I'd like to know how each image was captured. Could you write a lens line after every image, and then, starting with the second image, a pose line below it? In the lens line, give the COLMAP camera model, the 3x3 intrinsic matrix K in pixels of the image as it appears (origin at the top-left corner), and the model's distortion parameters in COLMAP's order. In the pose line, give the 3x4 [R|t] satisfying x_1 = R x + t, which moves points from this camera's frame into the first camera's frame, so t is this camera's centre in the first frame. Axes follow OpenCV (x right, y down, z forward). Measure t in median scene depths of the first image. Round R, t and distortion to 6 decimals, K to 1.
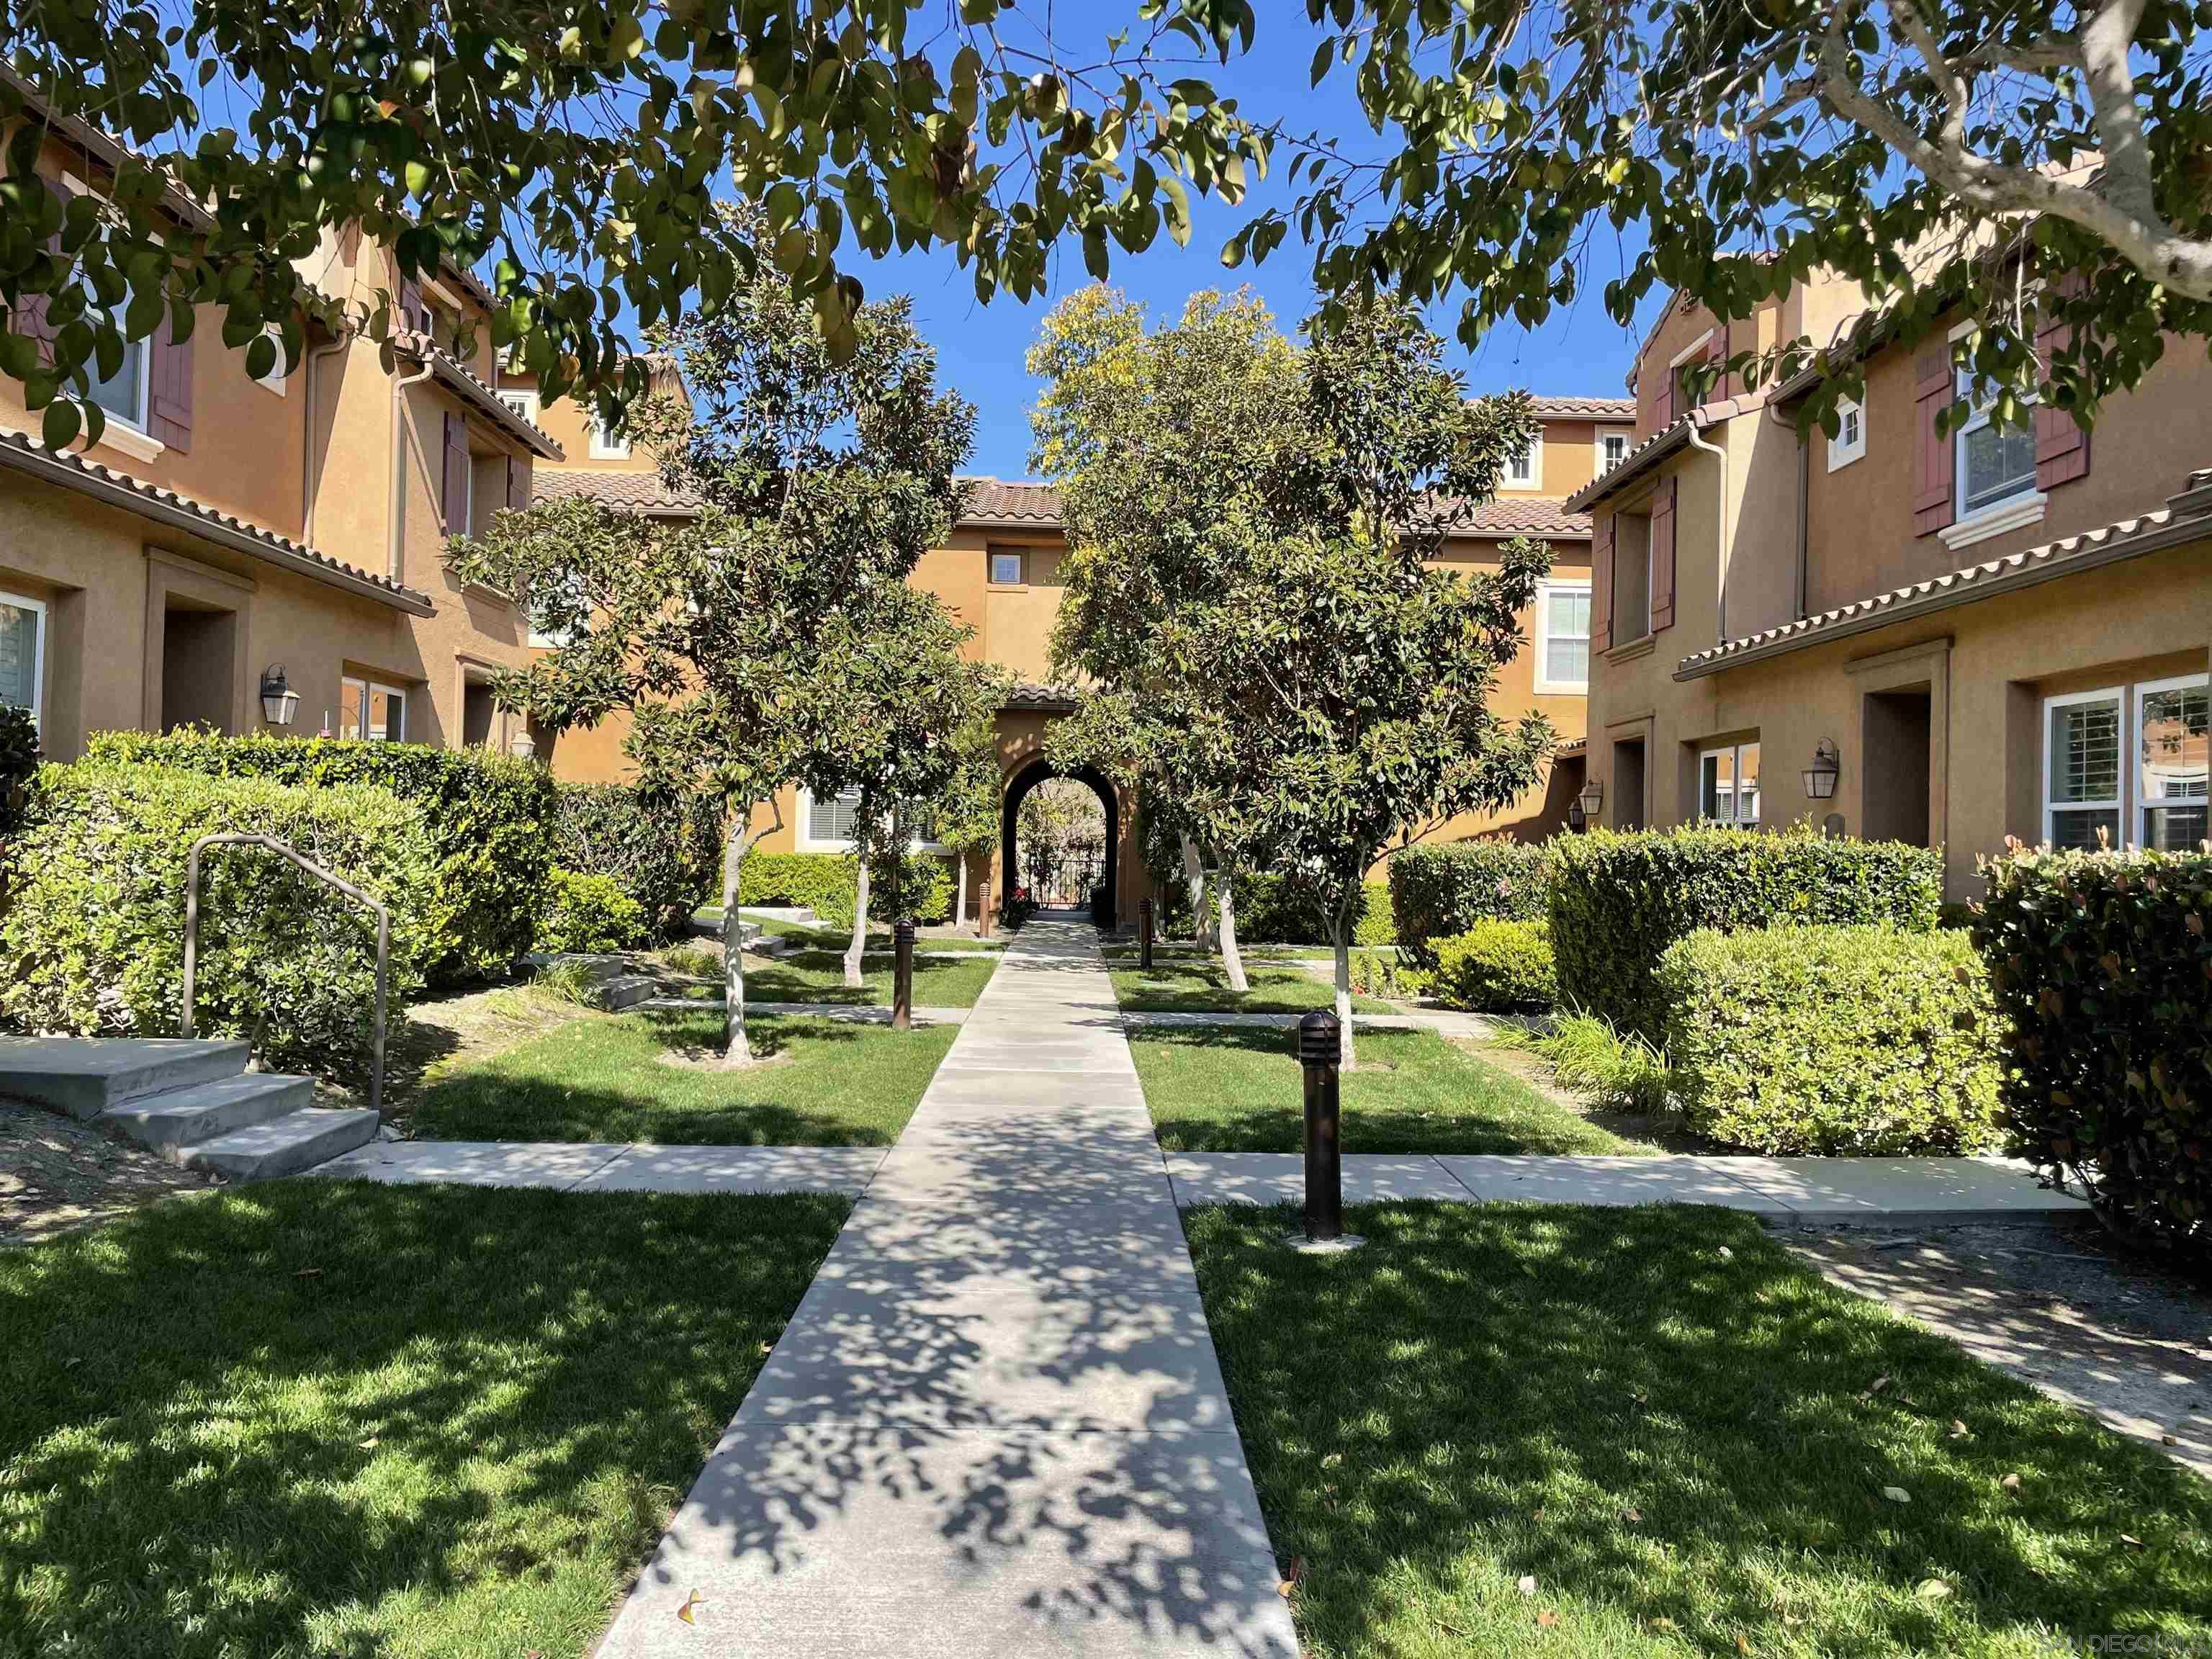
lens RADIAL K [[1662.2, 0, 1106.0], [0, 1662.2, 829.5], [0, 0, 1]] dist [0.079072, -0.102353]
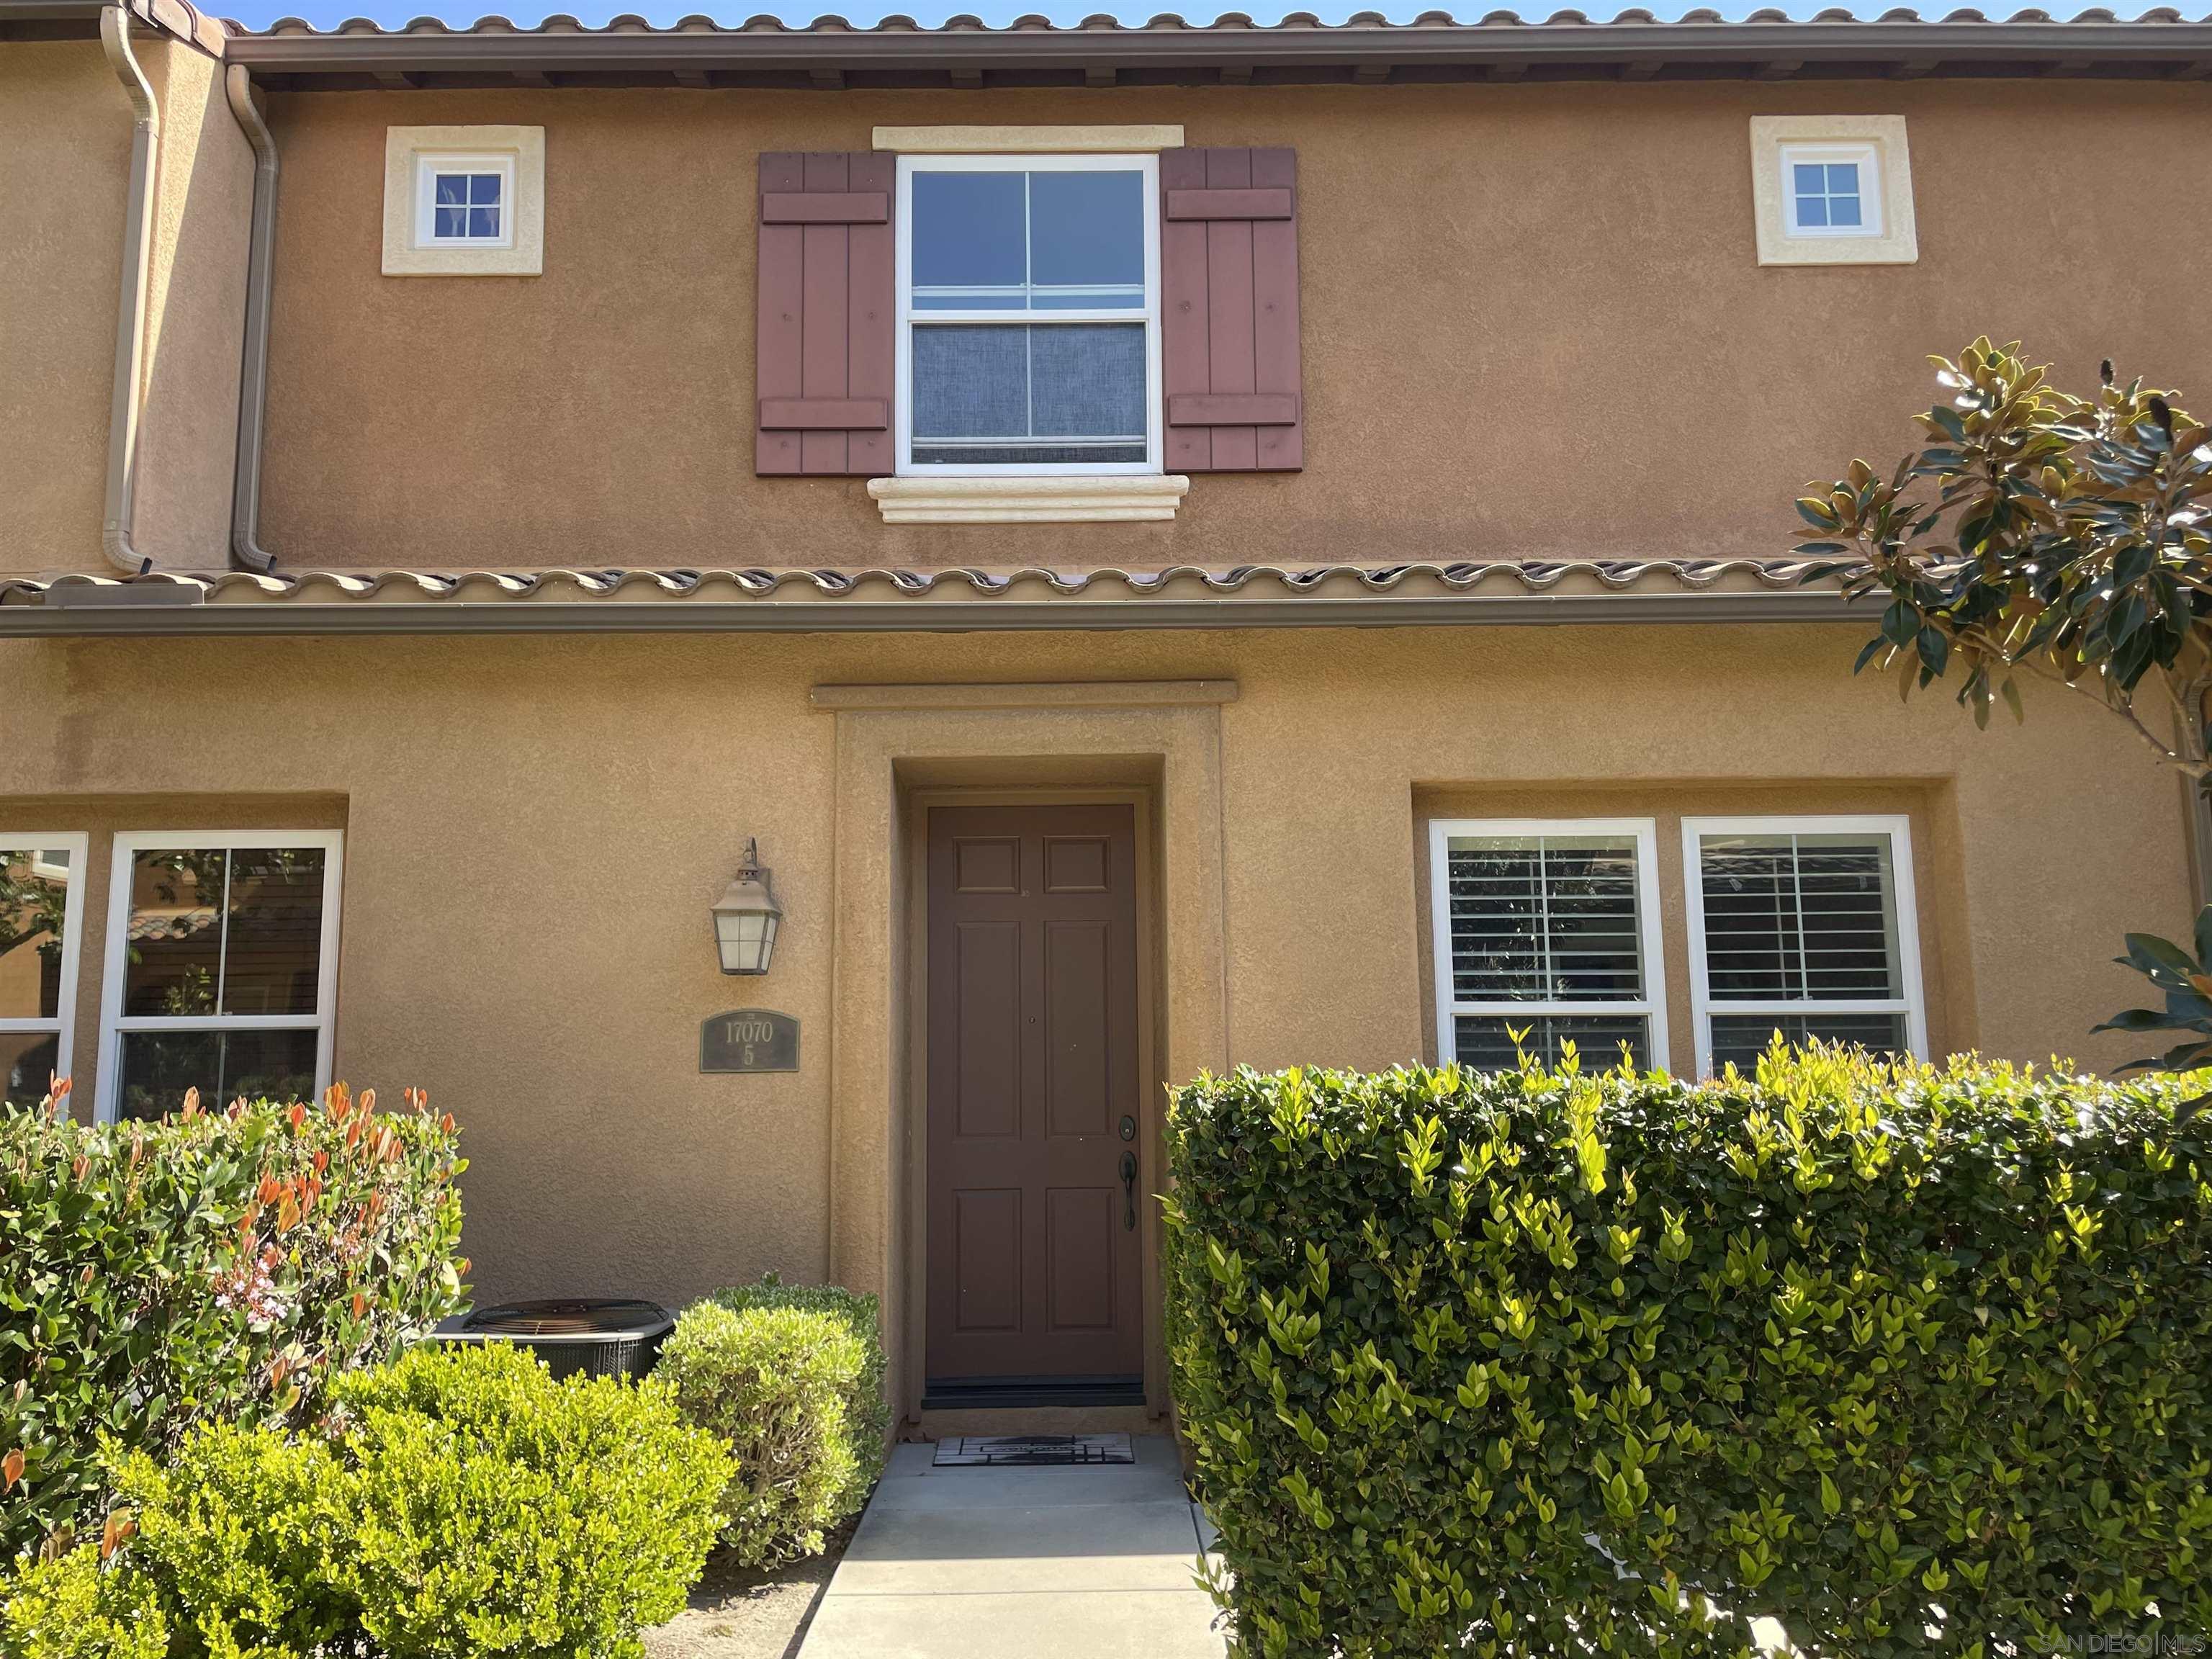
lens RADIAL K [[1801.1, 0, 981.9], [0, 1801.1, 836.8], [0, 0, 1]] dist [0.087675, -0.130727]
pose [[0.026062, 0.123606, 0.991989, -0.059035], [-0.006656, 0.992326, -0.123473, 0.005654], [-0.999638, -0.003385, 0.026685, 0.953109]]
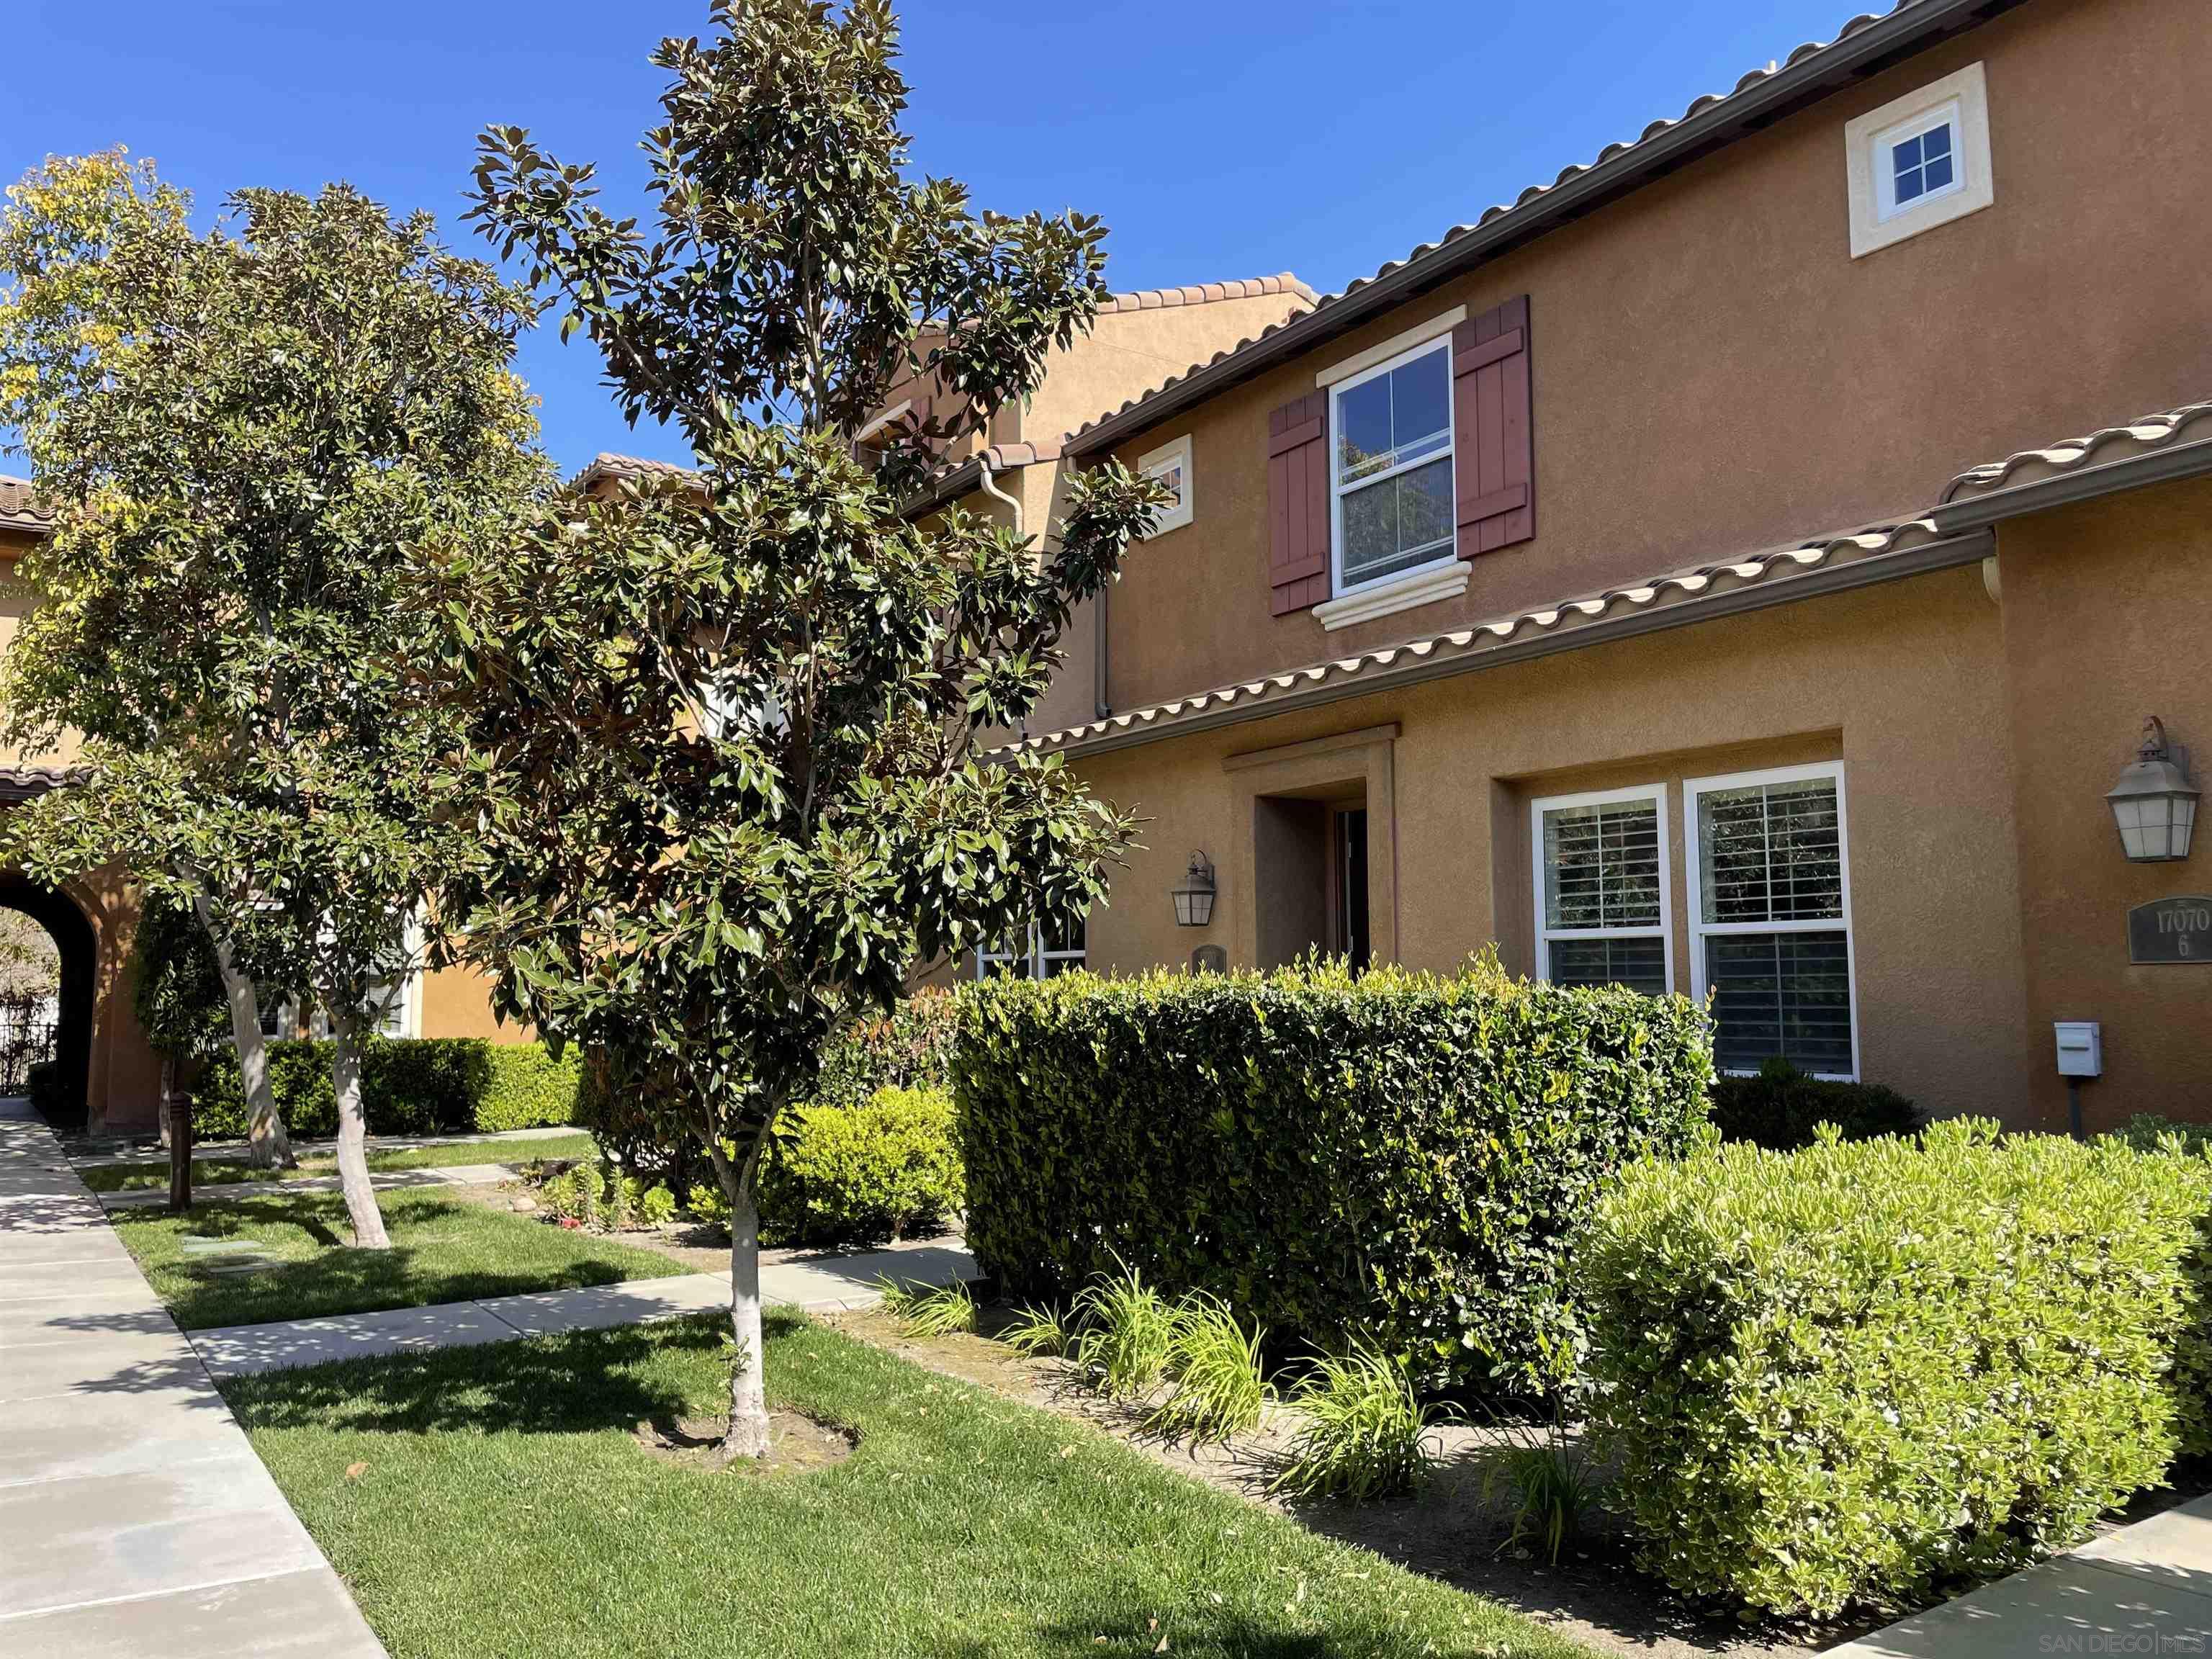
lens RADIAL K [[1662.2, 0, 1106.0], [0, 1662.2, 829.5], [0, 0, 1]] dist [0.079072, -0.102353]
pose [[0.839906, 0.029391, 0.541936, -0.039508], [0.014641, 0.996942, -0.076760, -0.004437], [-0.542535, 0.072406, 0.836907, 0.370433]]
